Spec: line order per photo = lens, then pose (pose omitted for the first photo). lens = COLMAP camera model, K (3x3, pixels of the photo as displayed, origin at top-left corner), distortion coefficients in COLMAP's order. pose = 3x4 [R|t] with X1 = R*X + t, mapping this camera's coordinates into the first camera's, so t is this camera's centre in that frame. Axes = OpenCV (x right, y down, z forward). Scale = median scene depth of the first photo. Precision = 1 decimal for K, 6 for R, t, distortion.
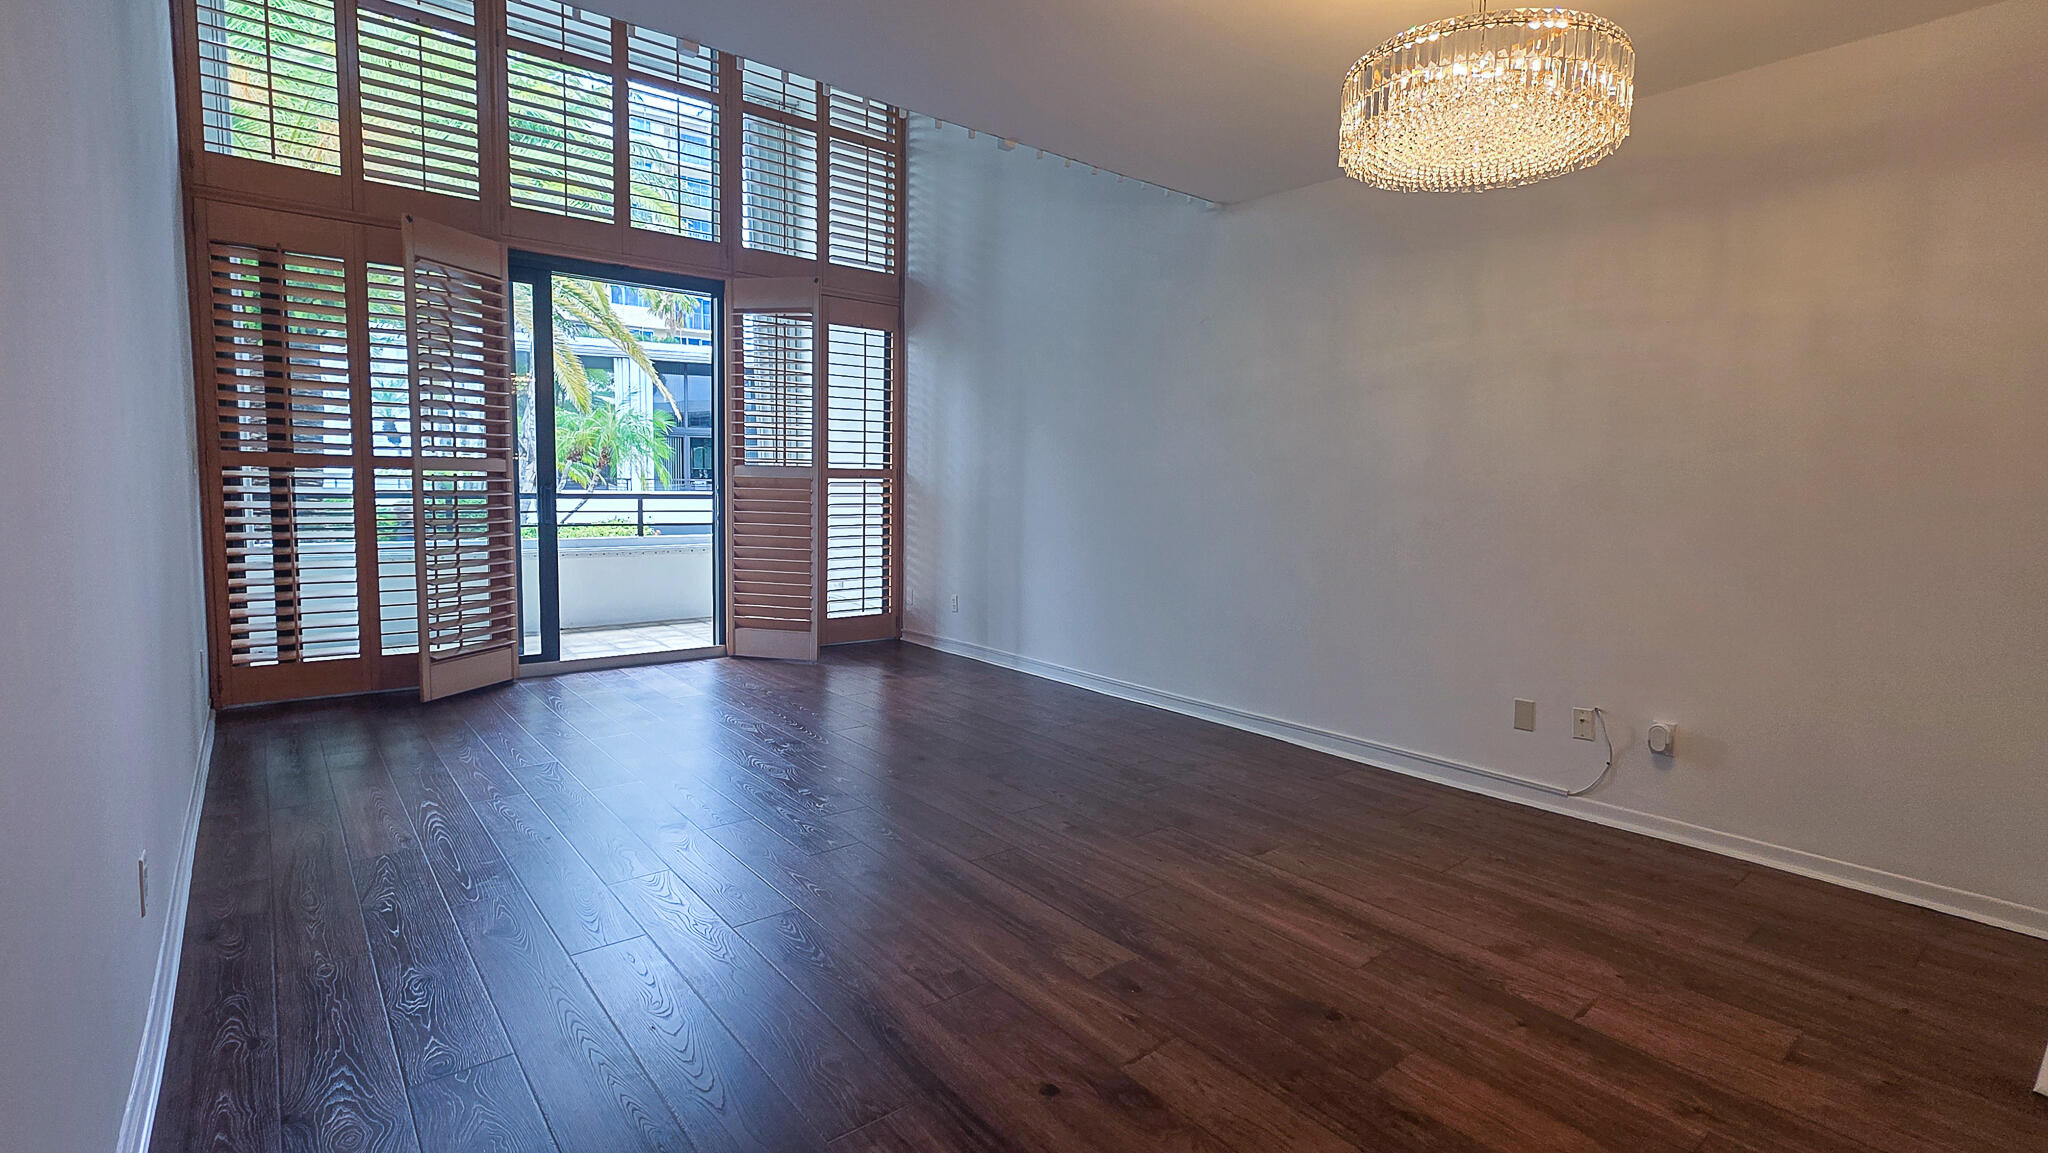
lens RADIAL K [[946.0, 0, 1016.6], [0, 946.0, 571.4], [0, 0, 1]] dist [-0.005208, 0.000613]
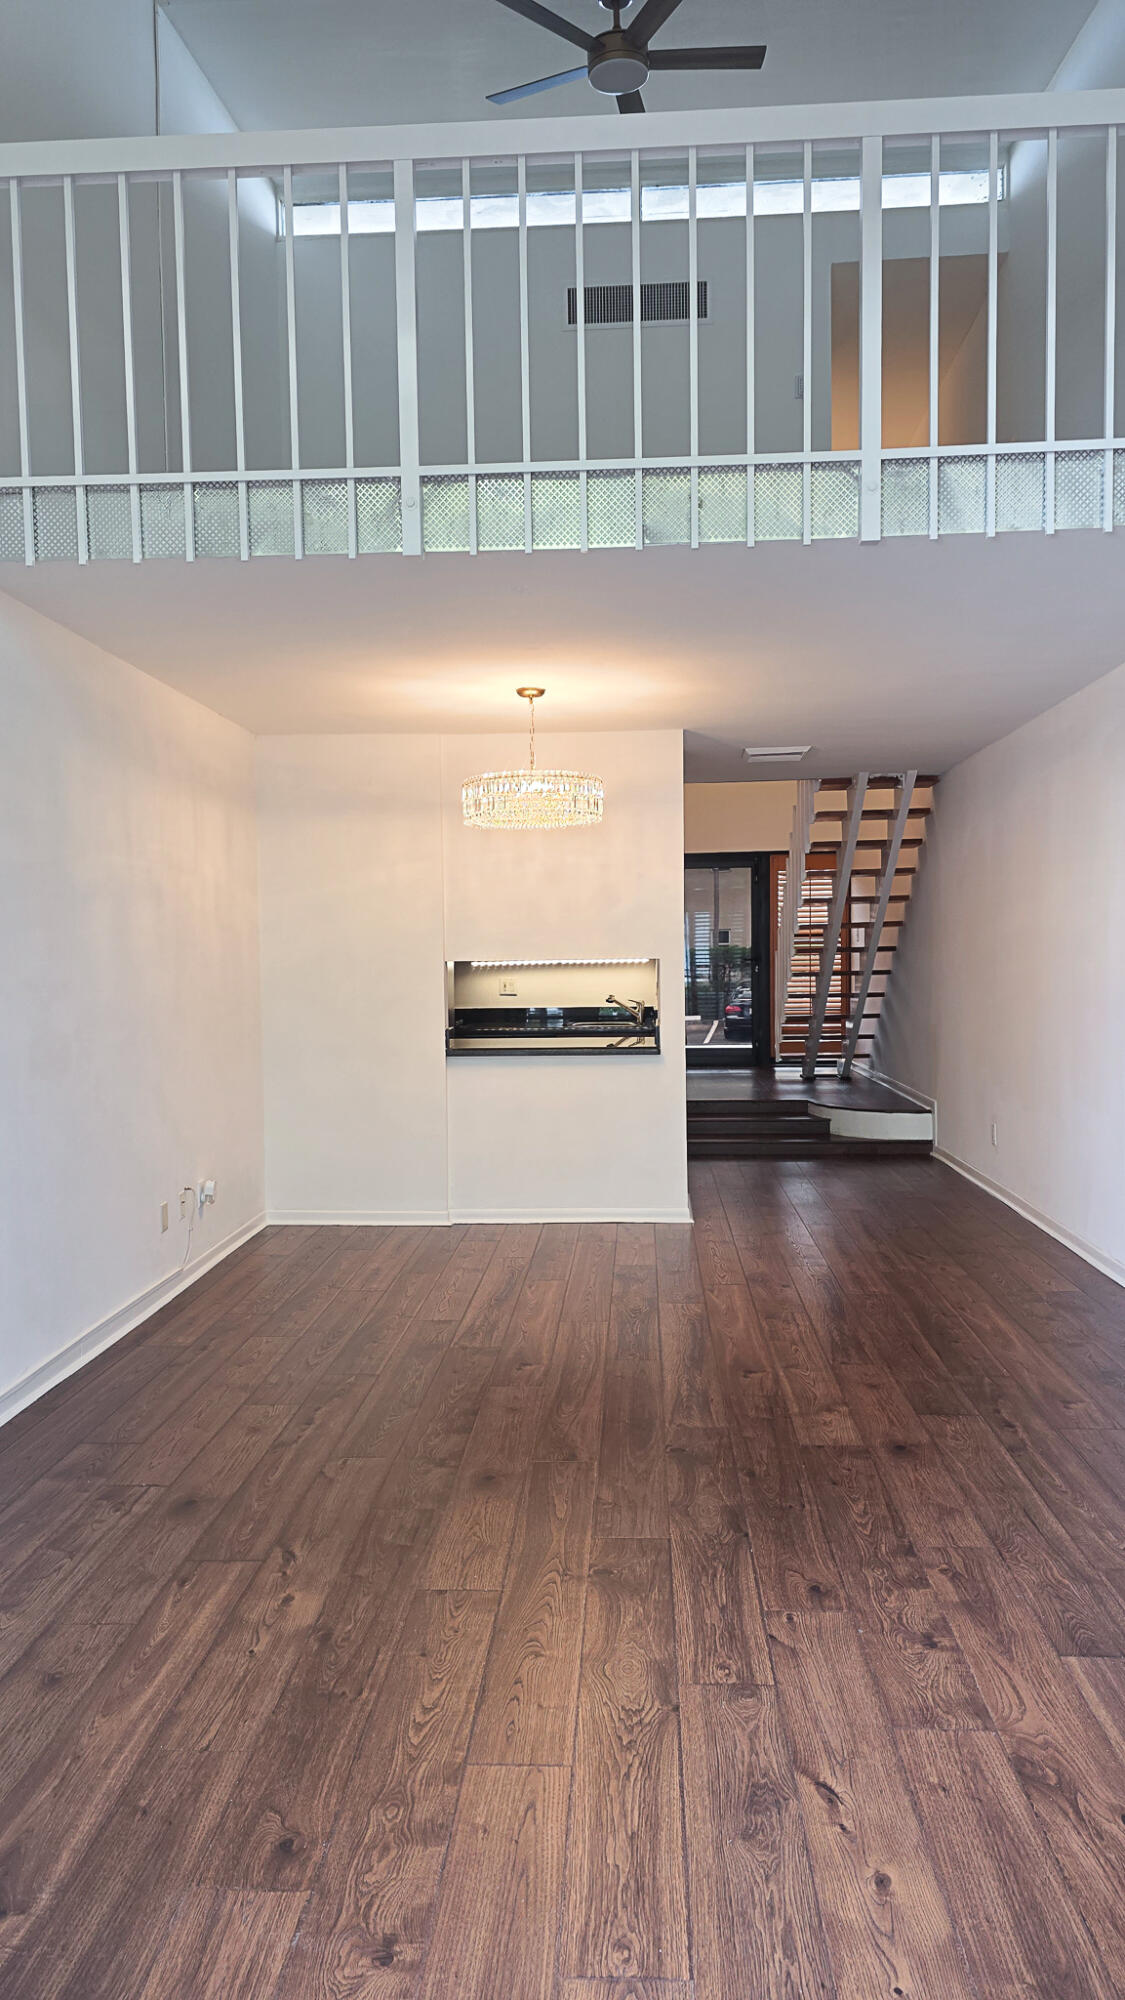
lens RADIAL K [[1343.1, 0, 569.1], [0, 1343.1, 997.3], [0, 0, 1]] dist [0.048043, -0.050056]
pose [[-0.746789, -0.030392, 0.664367, -0.819303], [0.065281, 0.990781, 0.118705, -0.248979], [-0.661850, 0.132018, -0.737920, 1.784990]]
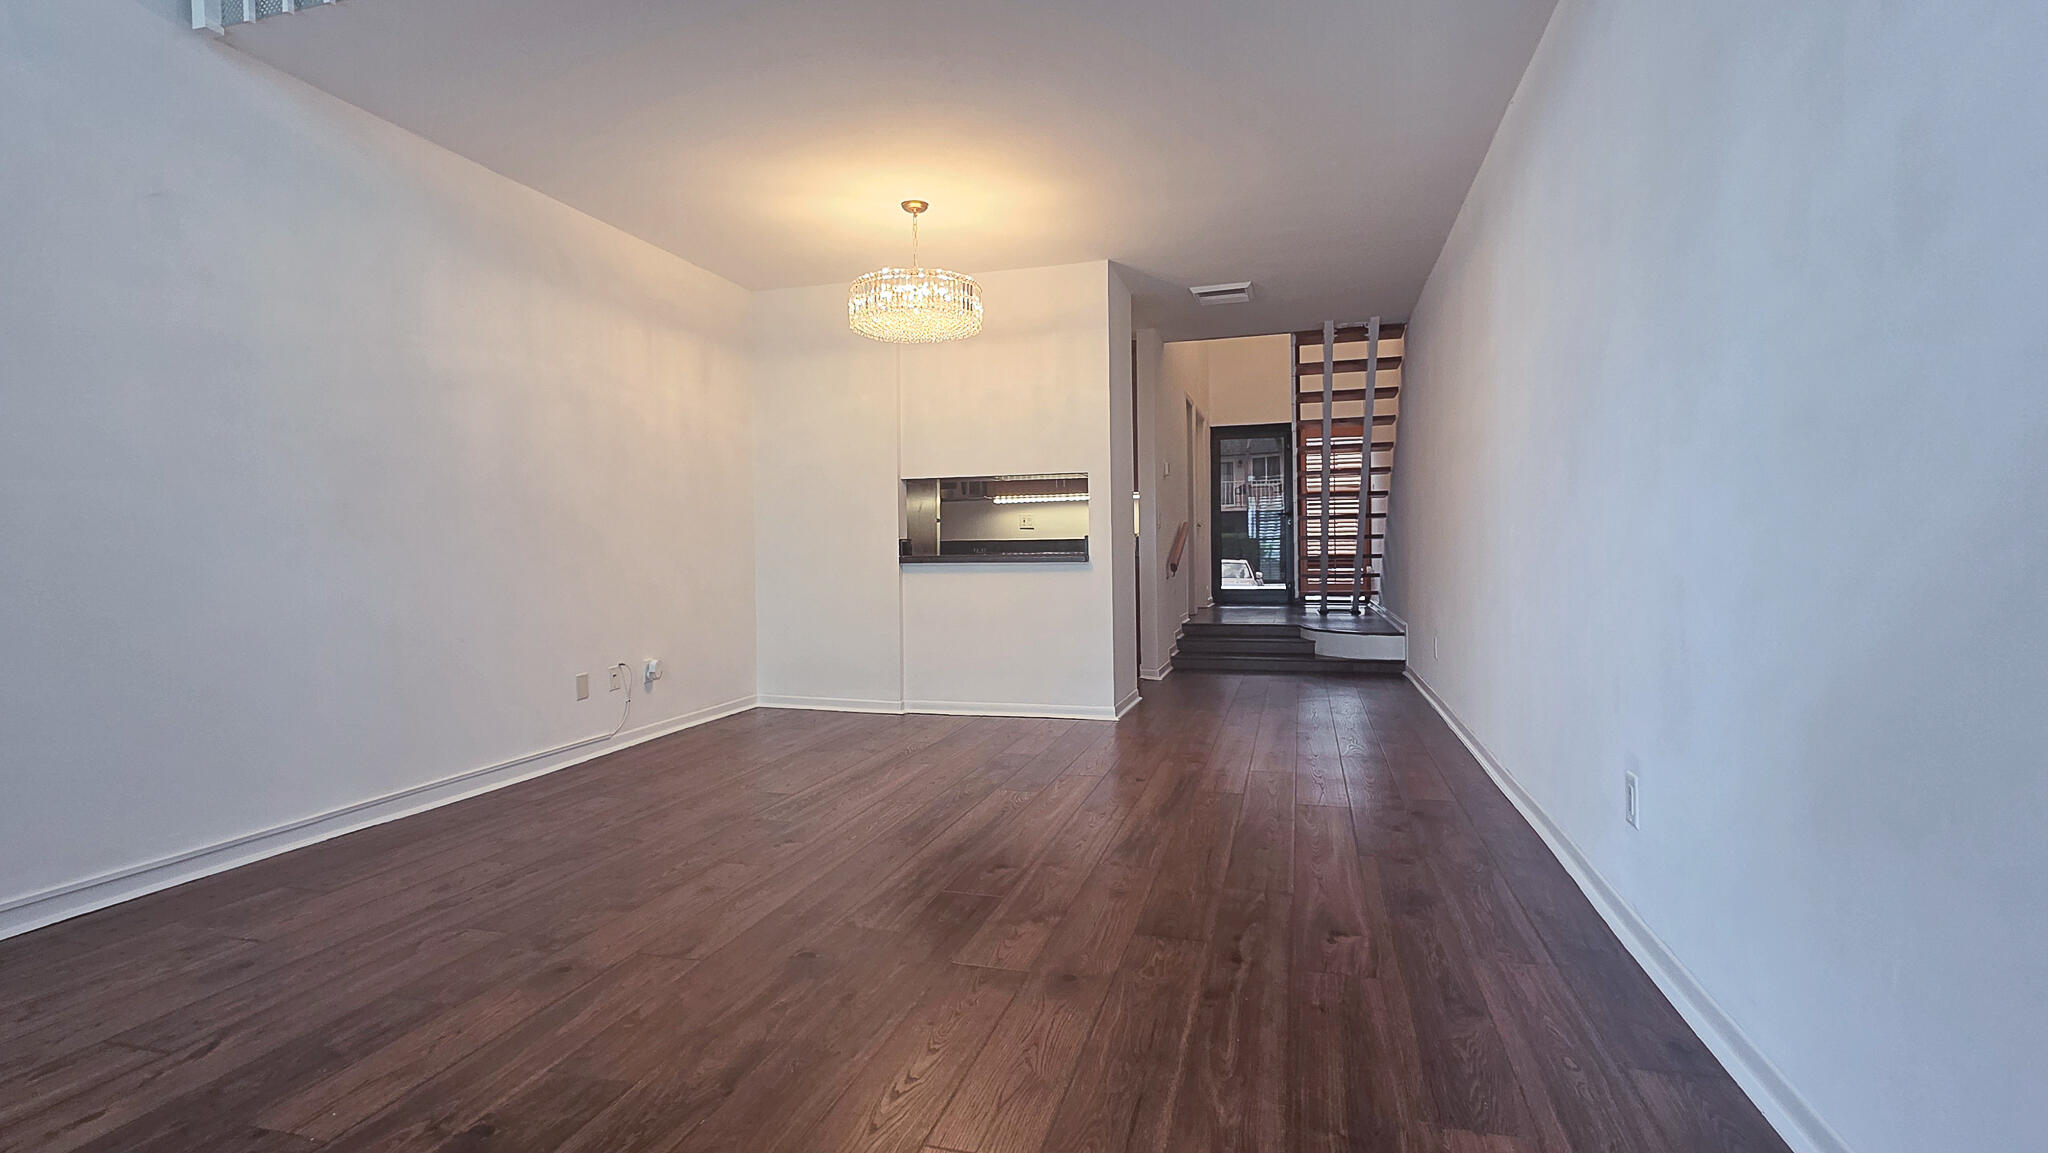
lens RADIAL K [[946.0, 0, 1040.0], [0, 946.0, 543.7], [0, 0, 1]] dist [-0.005208, 0.000613]
pose [[-0.585379, -0.006129, 0.810736, -0.779395], [0.080613, 0.994576, 0.065724, -0.062223], [-0.806742, 0.103829, -0.581710, 1.202189]]
